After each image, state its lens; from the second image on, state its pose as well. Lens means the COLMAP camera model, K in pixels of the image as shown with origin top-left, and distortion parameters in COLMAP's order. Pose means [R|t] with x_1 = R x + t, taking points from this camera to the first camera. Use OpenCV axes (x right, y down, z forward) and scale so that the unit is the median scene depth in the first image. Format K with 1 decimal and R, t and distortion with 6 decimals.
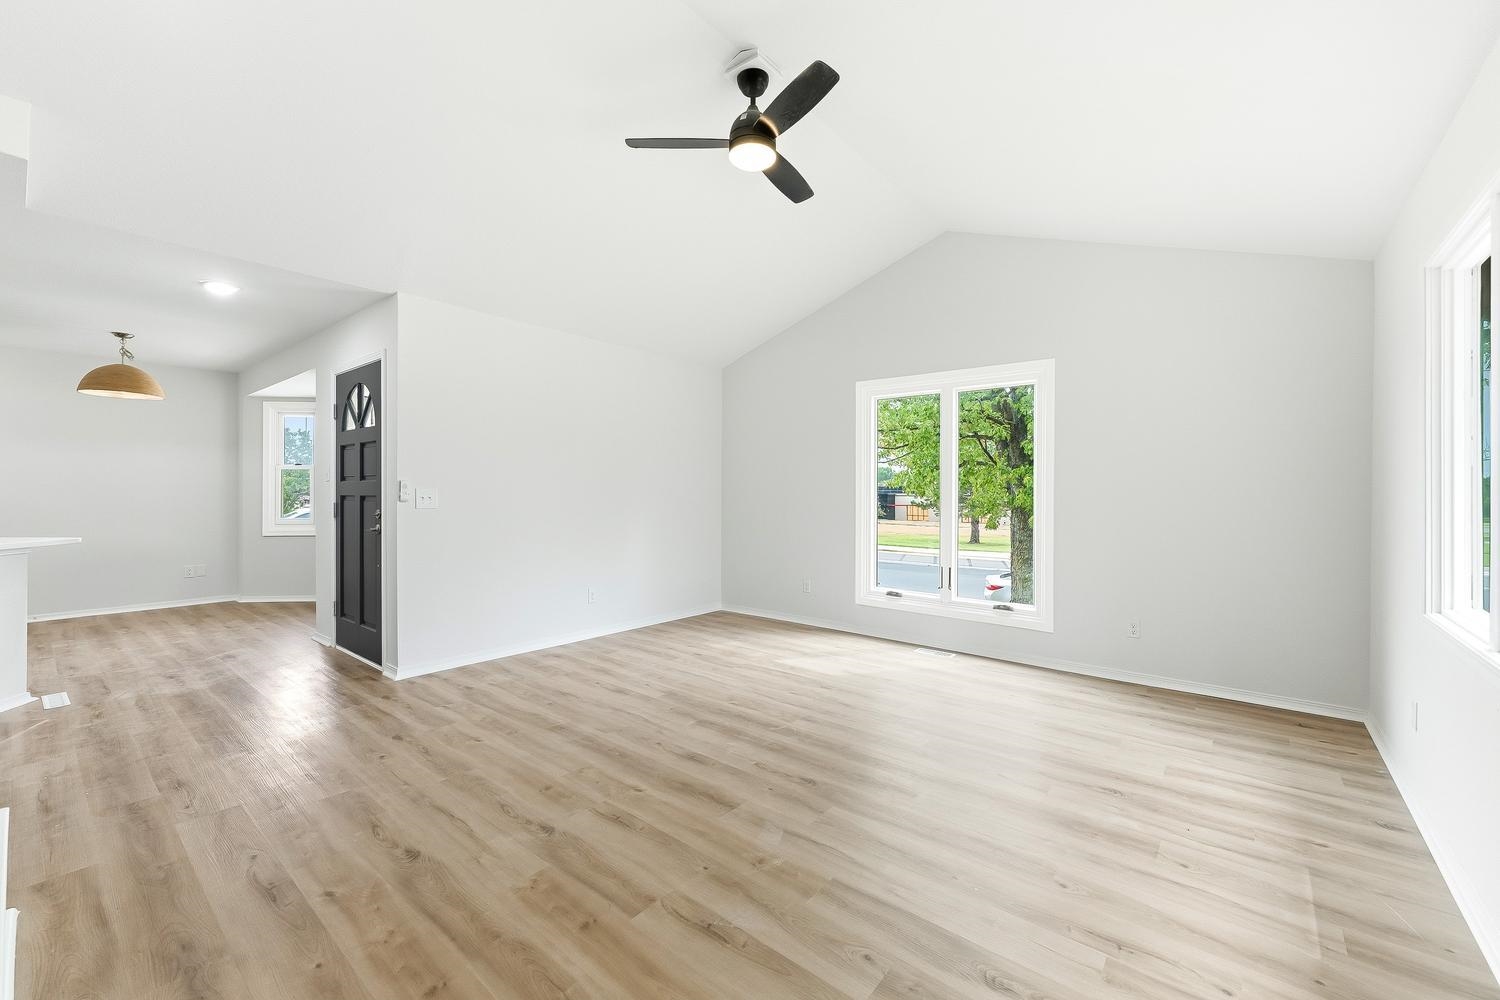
lens RADIAL K [[606.7, 0, 746.0], [0, 606.7, 494.9], [0, 0, 1]] dist [-0.004097, 0.000343]
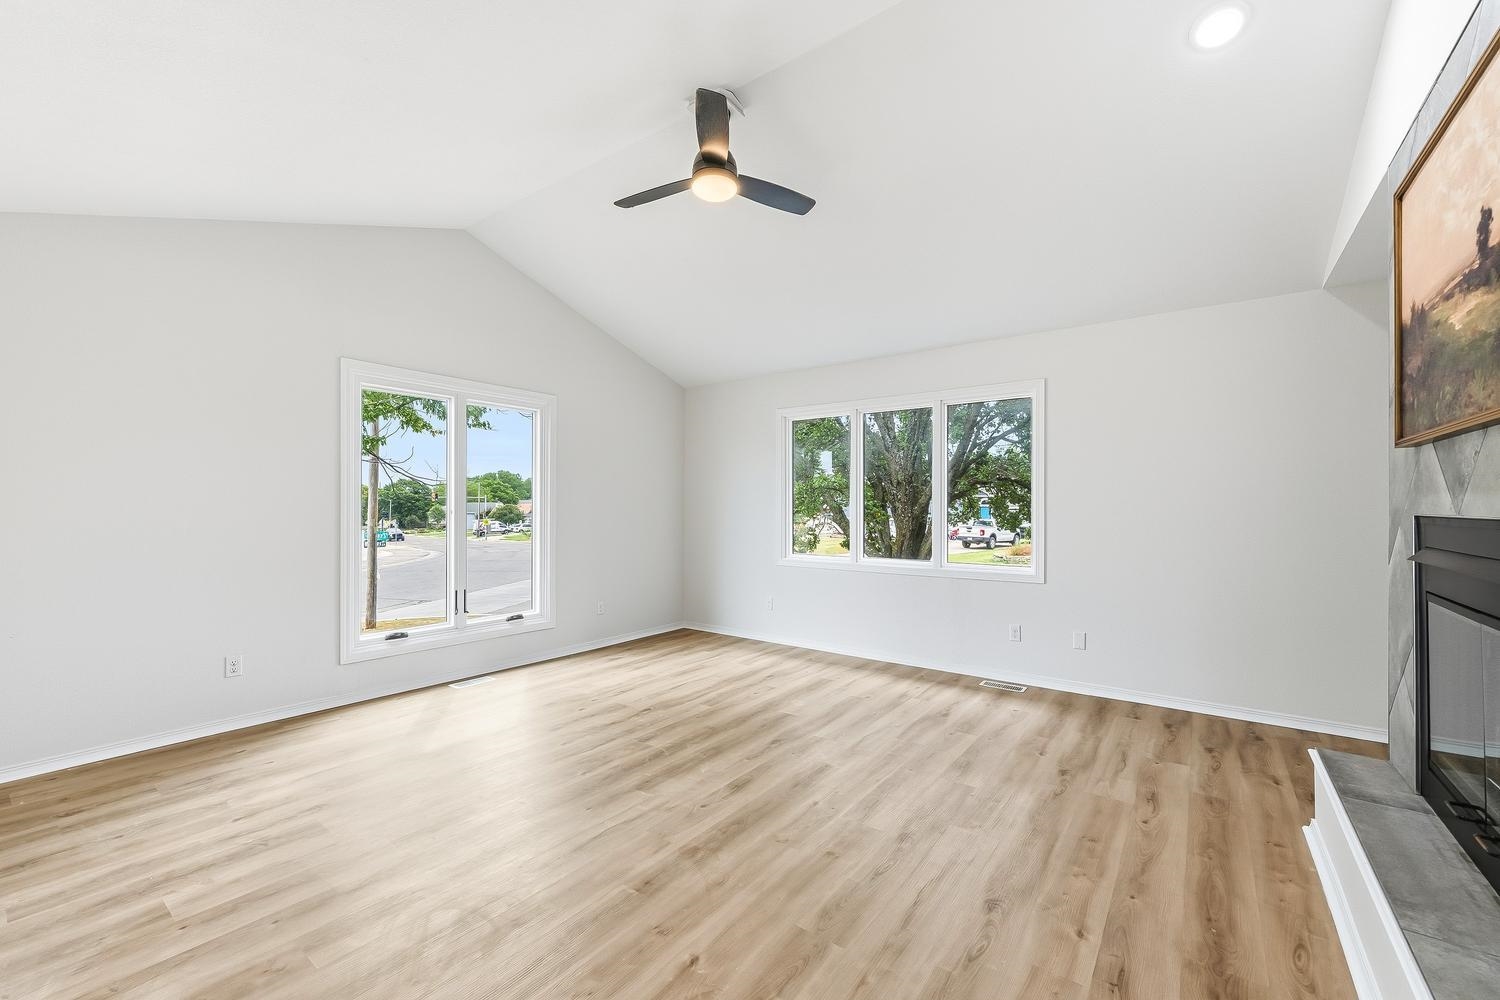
lens RADIAL K [[606.7, 0, 753.6], [0, 606.7, 499.1], [0, 0, 1]] dist [-0.004097, 0.000343]
pose [[-0.055521, 0.007025, 0.998433, -1.041824], [0.004155, 0.999968, -0.006805, -0.021122], [-0.998449, 0.003770, -0.055548, 1.003797]]
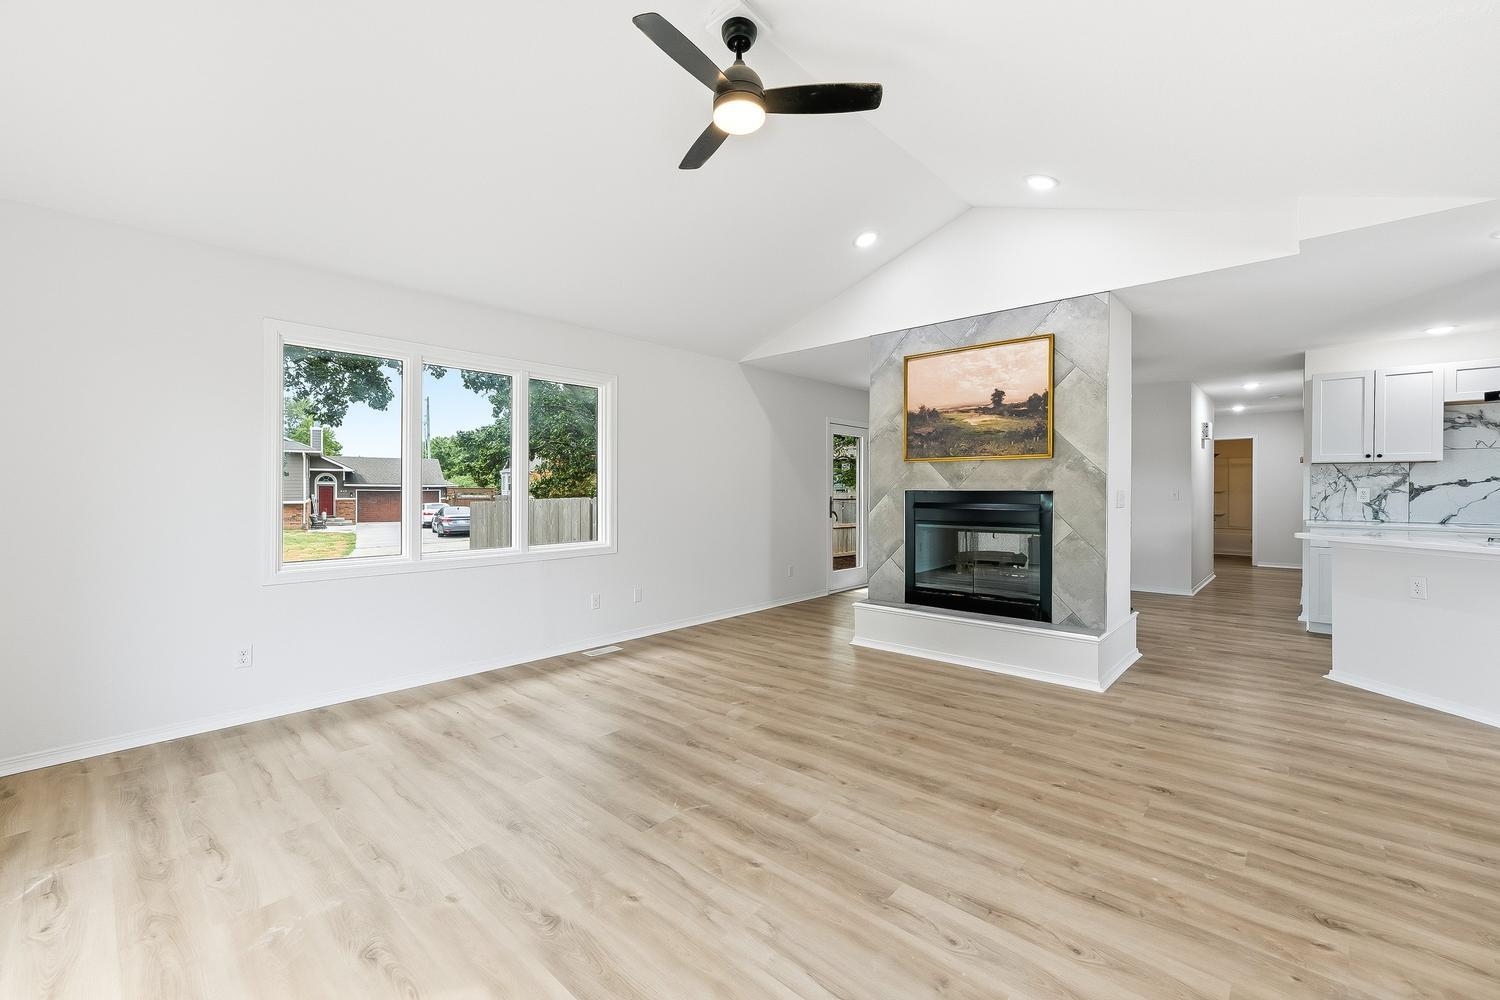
lens RADIAL K [[606.7, 0, 752.4], [0, 606.7, 493.2], [0, 0, 1]] dist [-0.004097, 0.000343]
pose [[-0.999049, -0.005208, 0.043290, -0.050754], [-0.004799, 0.999943, 0.009547, -0.010223], [-0.043337, 0.009330, -0.999017, 1.917960]]
